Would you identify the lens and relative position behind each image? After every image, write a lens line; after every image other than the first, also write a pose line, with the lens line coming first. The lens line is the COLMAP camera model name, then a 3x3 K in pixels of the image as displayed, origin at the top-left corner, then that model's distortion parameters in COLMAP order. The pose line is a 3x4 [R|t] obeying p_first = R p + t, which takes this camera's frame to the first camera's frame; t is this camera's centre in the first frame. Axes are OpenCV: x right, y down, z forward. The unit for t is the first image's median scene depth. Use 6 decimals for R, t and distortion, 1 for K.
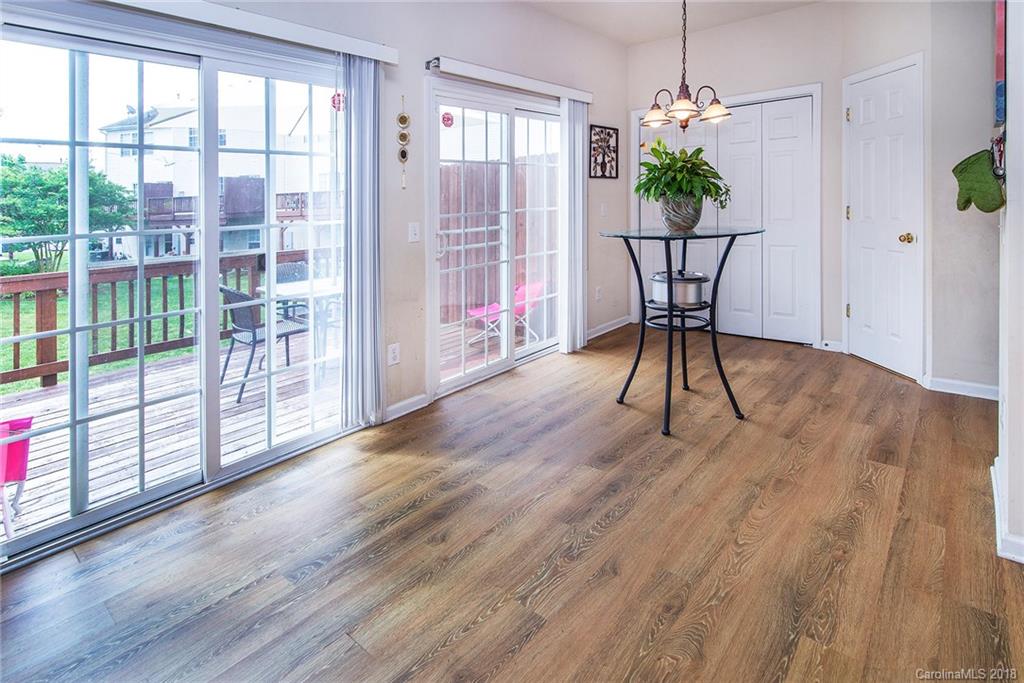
lens RADIAL K [[489.6, 0, 553.9], [0, 489.6, 340.4], [0, 0, 1]] dist [0.000587, 0.000270]
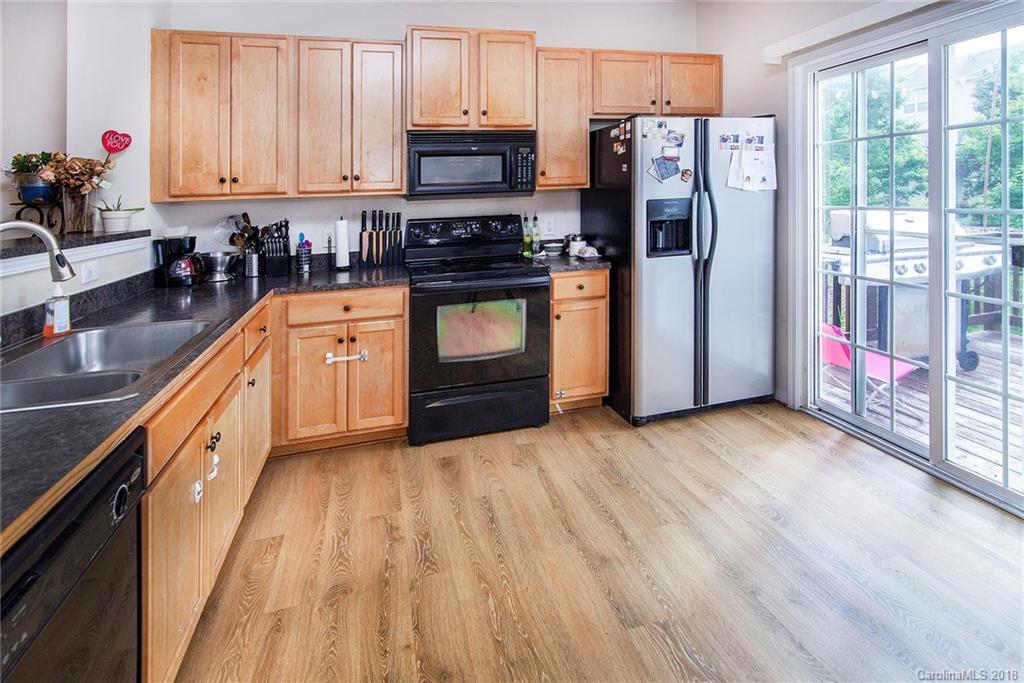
lens RADIAL K [[485.9, 0, 512.0], [0, 485.9, 341.5], [0, 0, 1]] dist [-0.000046, -0.000174]
pose [[-0.582346, 0.283898, -0.761758, 0.679983], [-0.172207, 0.872694, 0.456891, -0.335816], [0.794493, 0.397248, -0.459320, 0.998485]]
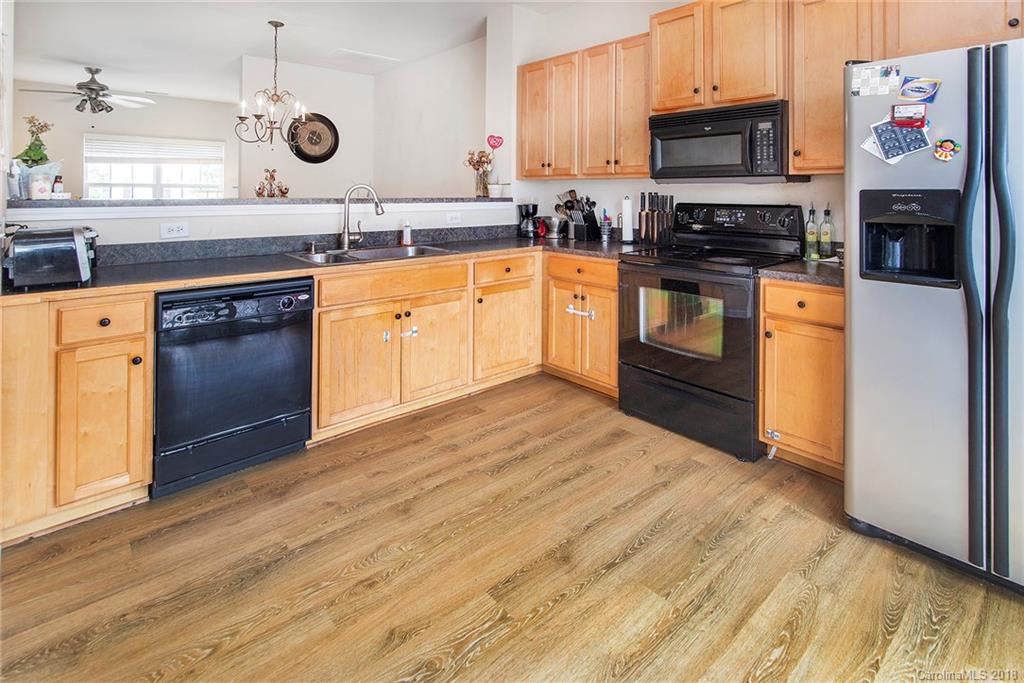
lens RADIAL K [[489.6, 0, 553.9], [0, 489.6, 340.4], [0, 0, 1]] dist [0.000587, 0.000270]
pose [[-0.991196, -0.009519, 0.132057, -0.279275], [0.063399, 0.841503, 0.536520, -0.416734], [-0.116234, 0.540169, -0.833491, 1.507666]]
